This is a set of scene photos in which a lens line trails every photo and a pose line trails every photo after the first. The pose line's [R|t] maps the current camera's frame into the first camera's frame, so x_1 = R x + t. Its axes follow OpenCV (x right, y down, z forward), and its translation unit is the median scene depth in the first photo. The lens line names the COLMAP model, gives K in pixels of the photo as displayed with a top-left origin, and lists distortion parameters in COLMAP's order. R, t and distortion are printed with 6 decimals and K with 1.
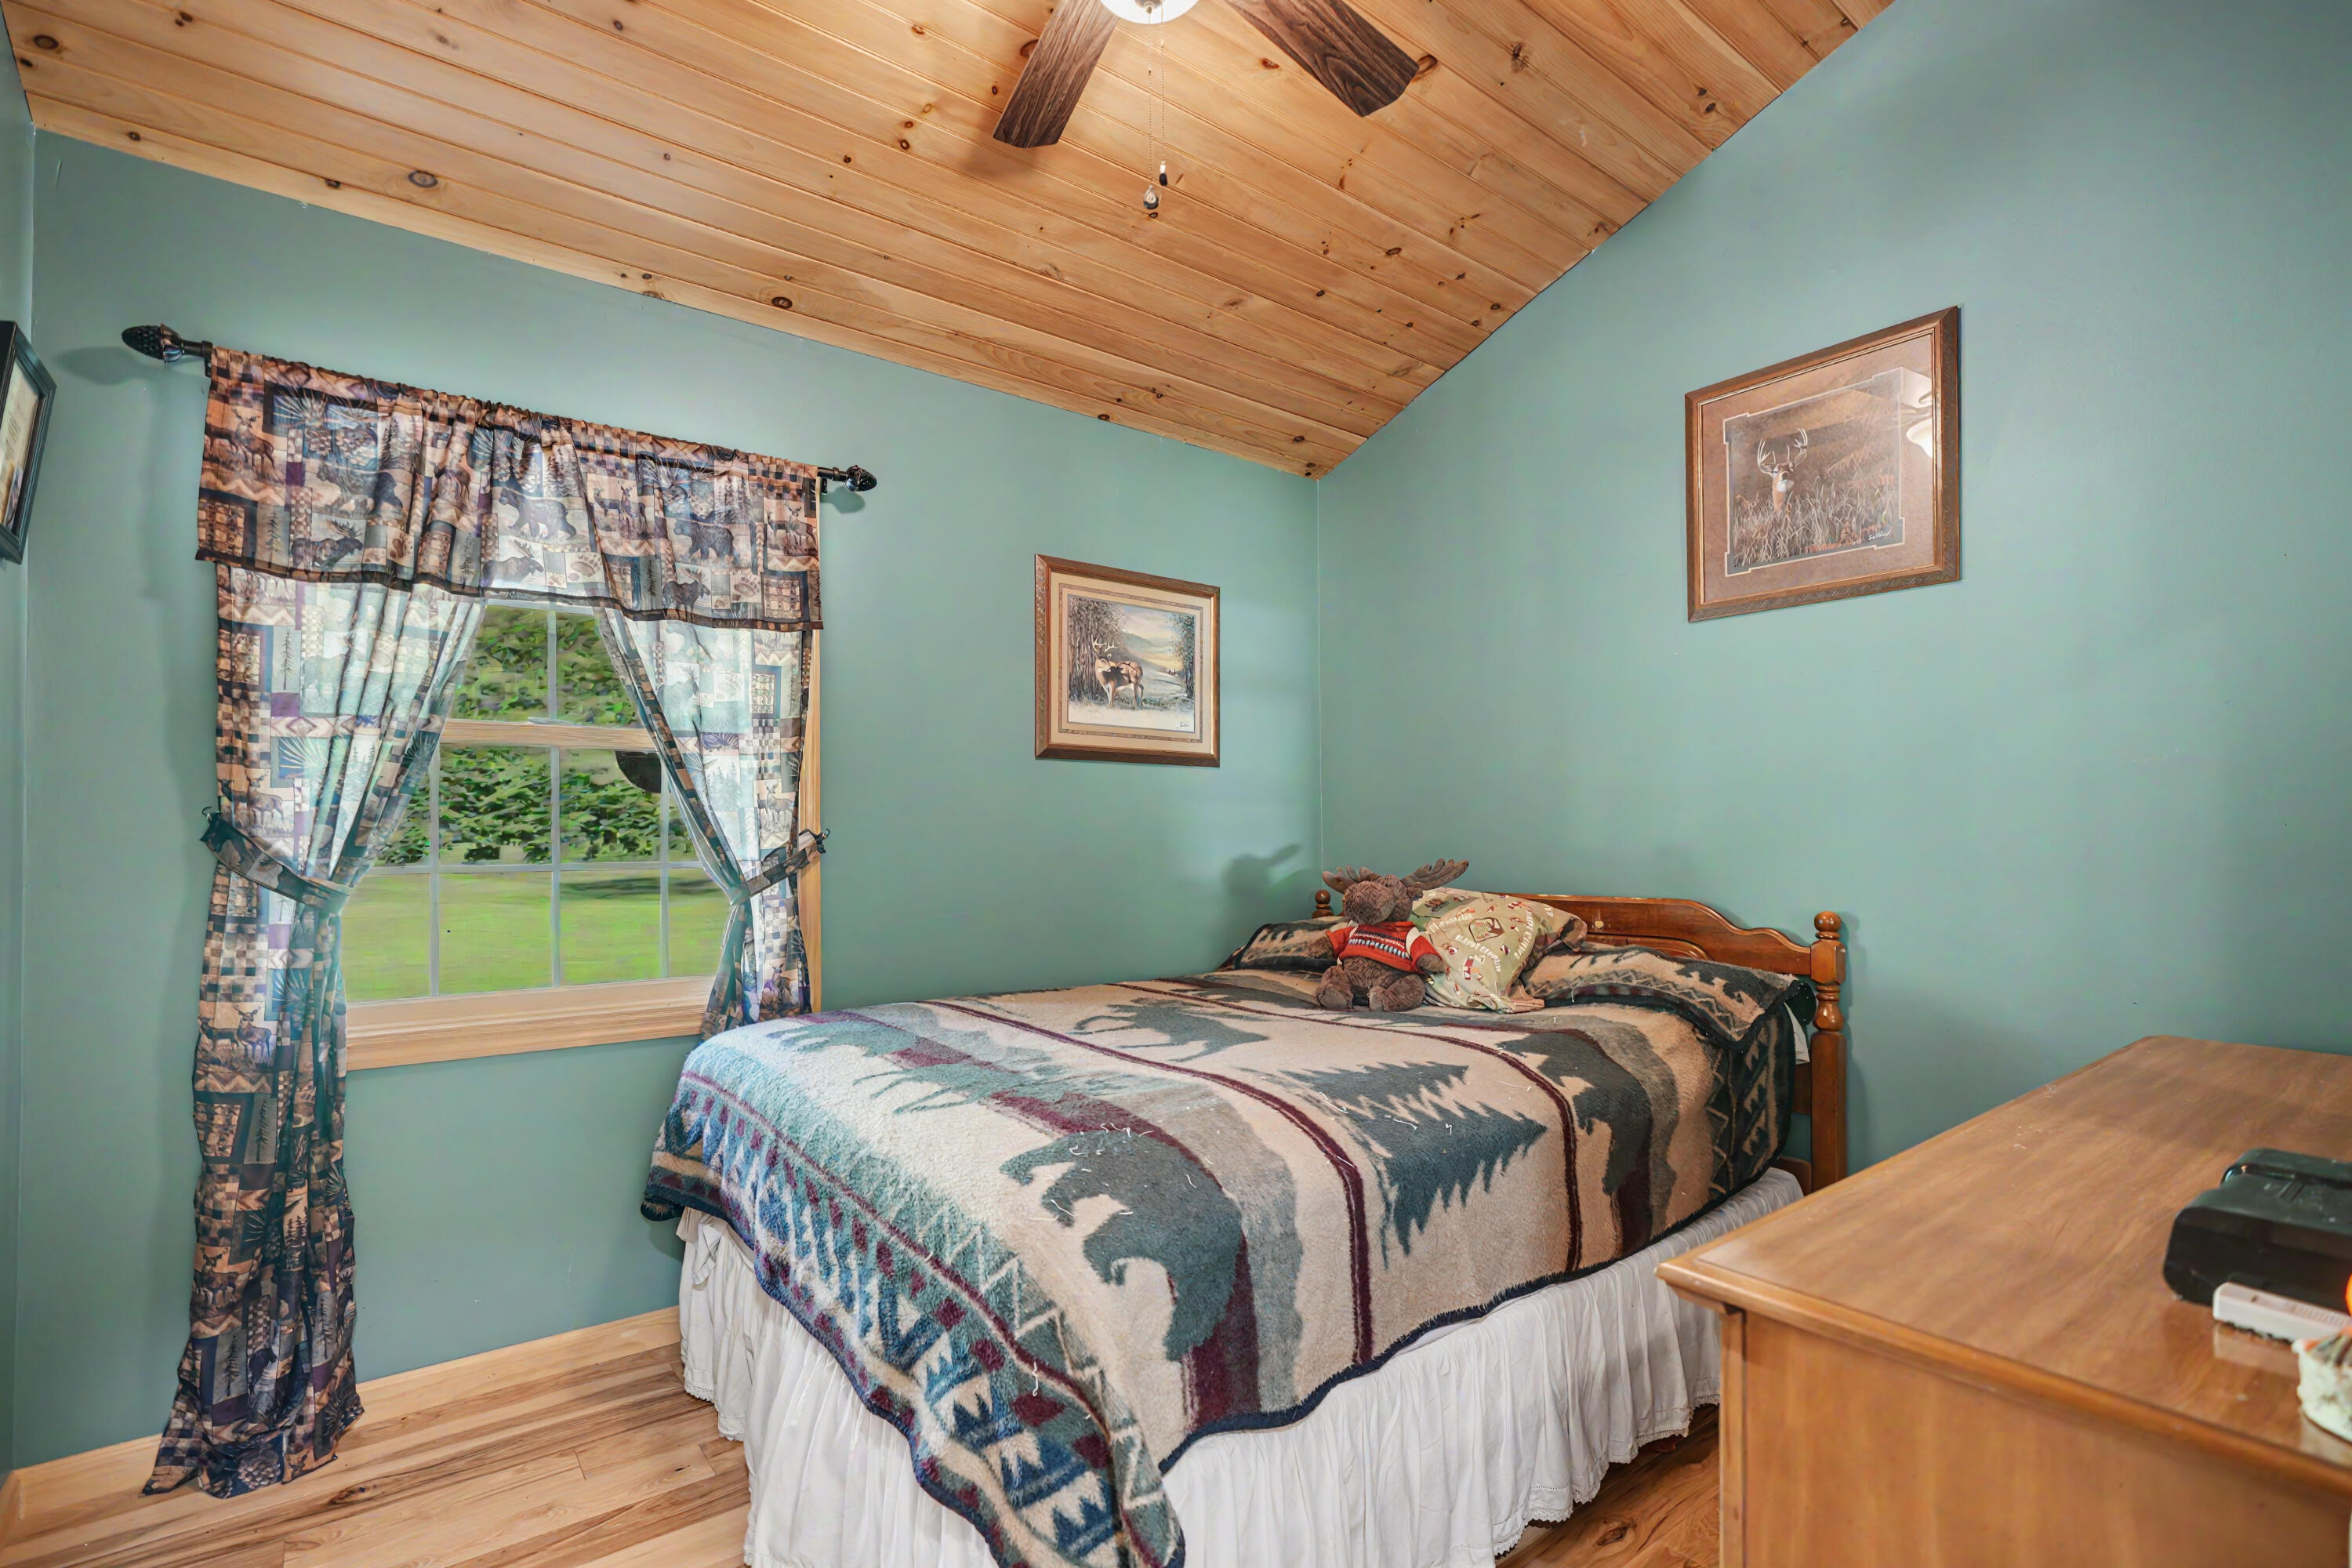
lens RADIAL K [[1068.6, 0, 1179.6], [0, 1068.6, 839.1], [0, 0, 1]] dist [0.001440, 0.000293]
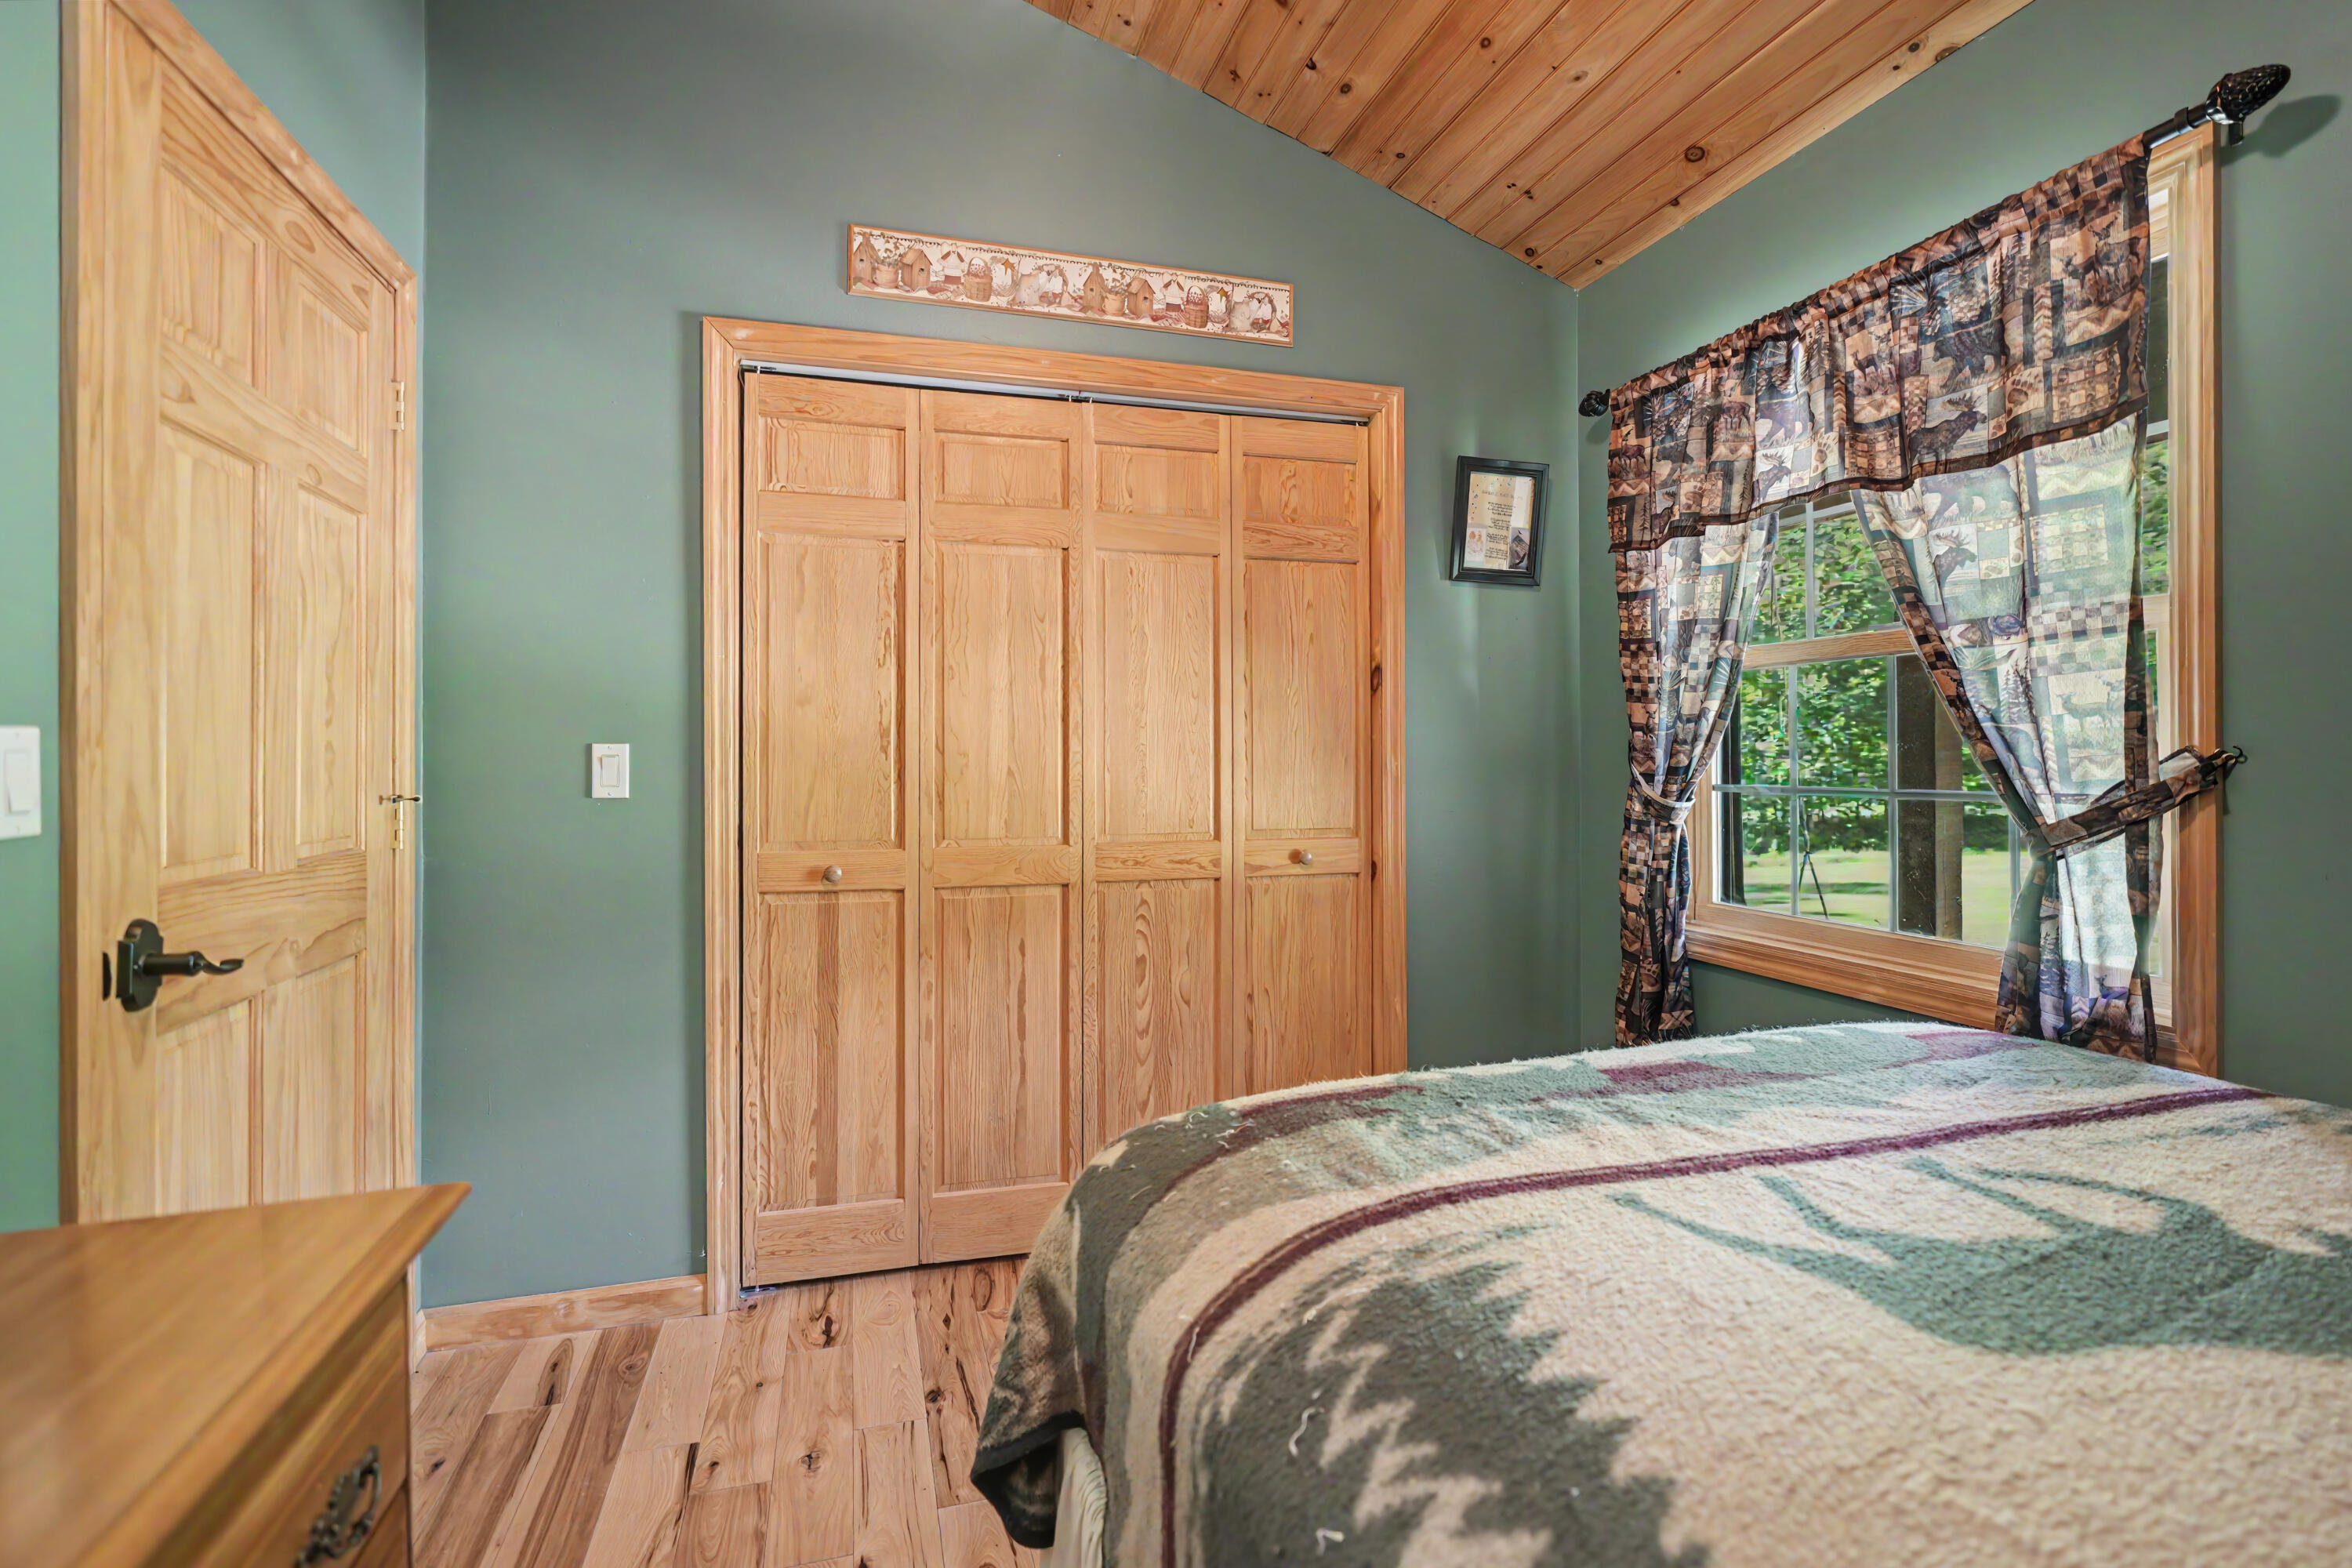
lens RADIAL K [[1078.5, 0, 1161.5], [0, 1078.5, 769.5], [0, 0, 1]] dist [-0.010667, 0.004106]
pose [[-0.361029, 0.016763, -0.932404, 0.542383], [0.002823, 0.999854, 0.016882, -0.011808], [0.932550, 0.003463, -0.361023, 0.933915]]
